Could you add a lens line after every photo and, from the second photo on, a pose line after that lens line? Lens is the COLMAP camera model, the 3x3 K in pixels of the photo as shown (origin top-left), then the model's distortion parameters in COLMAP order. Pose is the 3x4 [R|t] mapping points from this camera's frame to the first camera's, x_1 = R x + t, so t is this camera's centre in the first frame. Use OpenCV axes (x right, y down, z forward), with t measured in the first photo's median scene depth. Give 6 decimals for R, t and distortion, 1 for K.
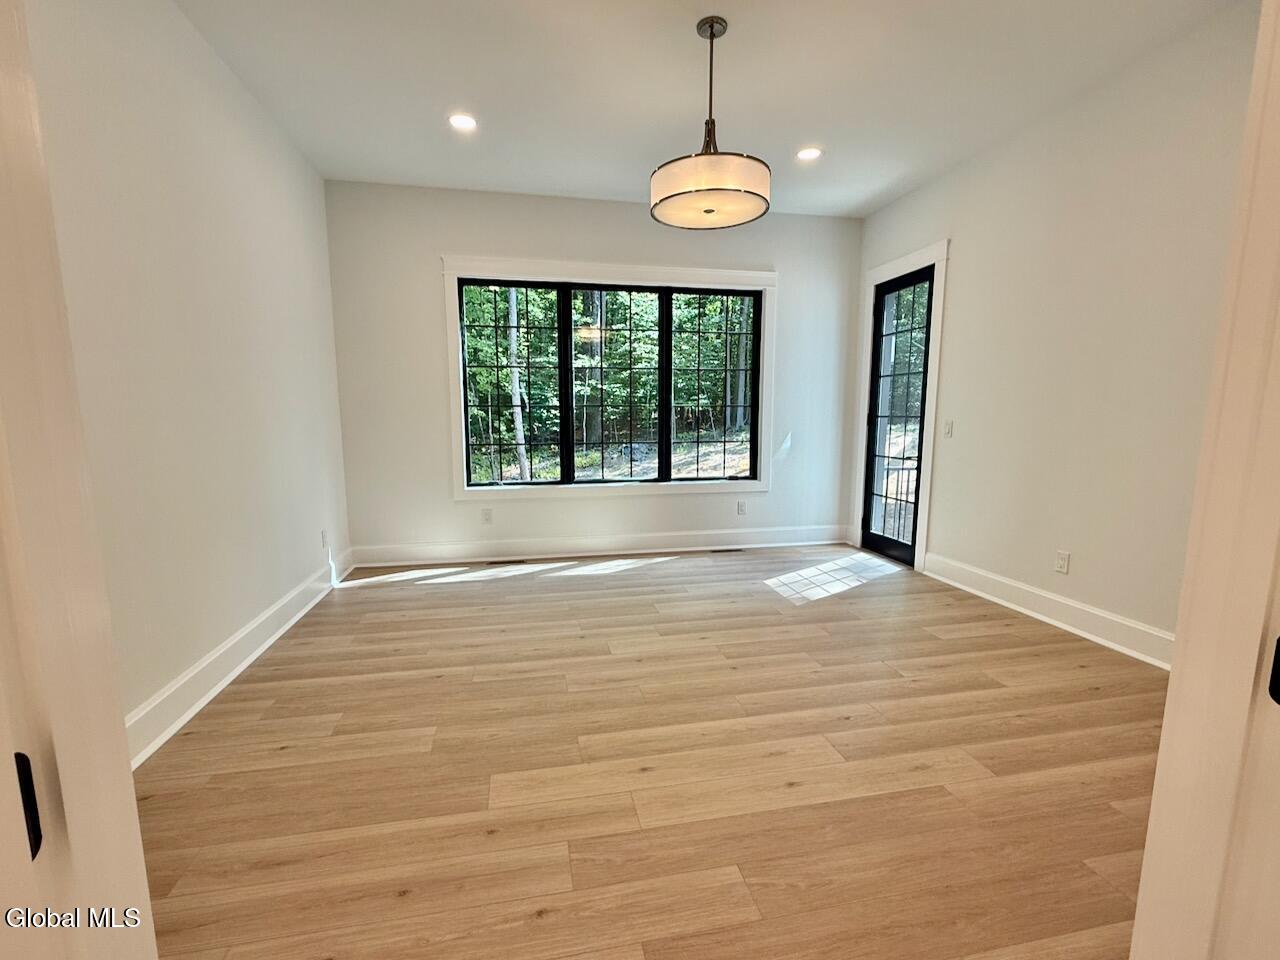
lens RADIAL K [[580.7, 0, 640.8], [0, 580.7, 501.1], [0, 0, 1]] dist [-0.000441, 0.000012]
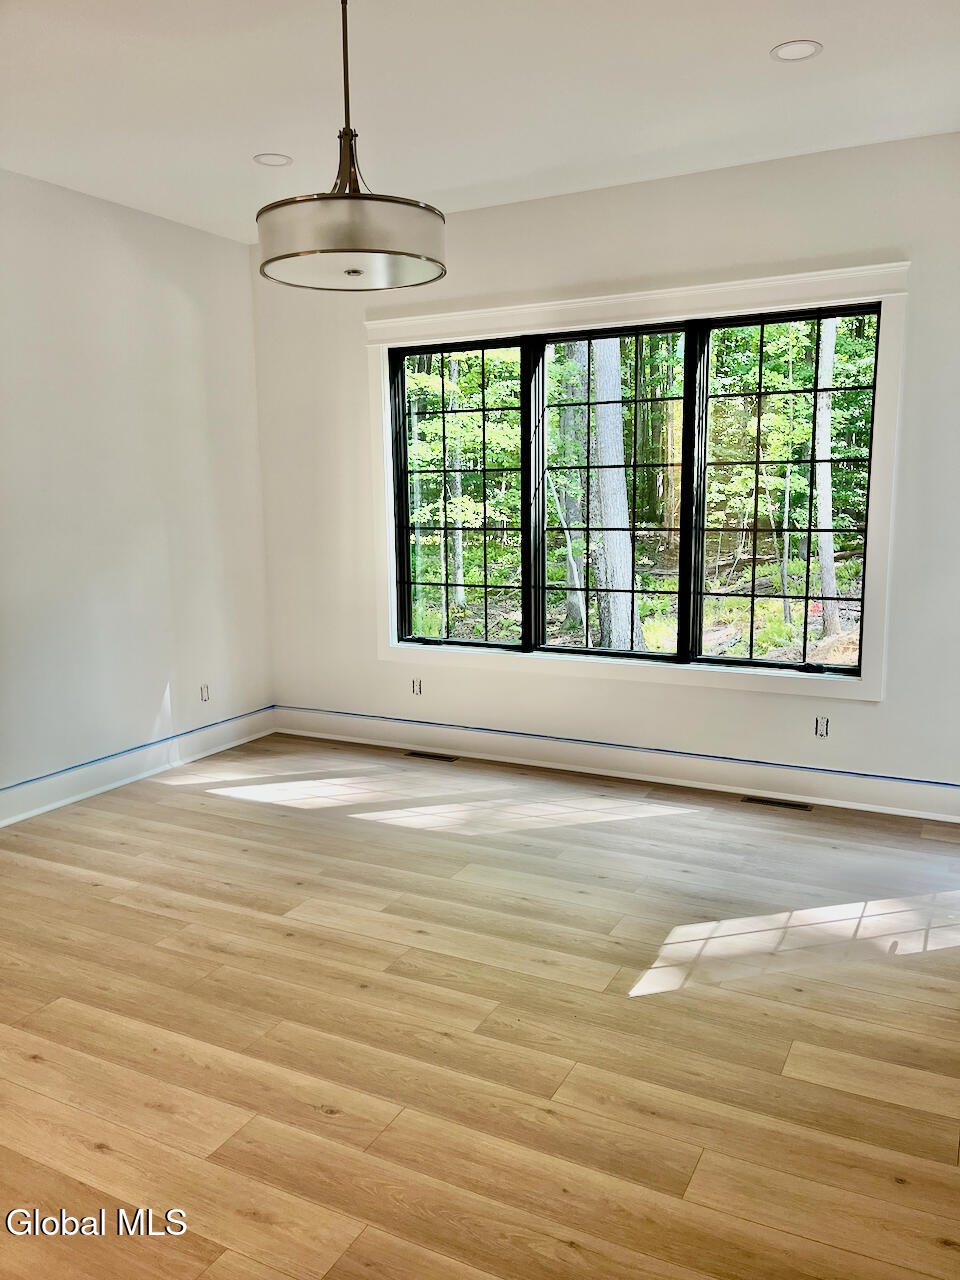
lens RADIAL K [[977.3, 0, 480.0], [0, 977.3, 640.0], [0, 0, 1]] dist [0.030401, -0.001471]
pose [[0.774704, 0.088936, -0.626038, 0.893173], [-0.082219, 0.995822, 0.039724, -0.141109], [0.626955, 0.020698, 0.778780, 0.237128]]
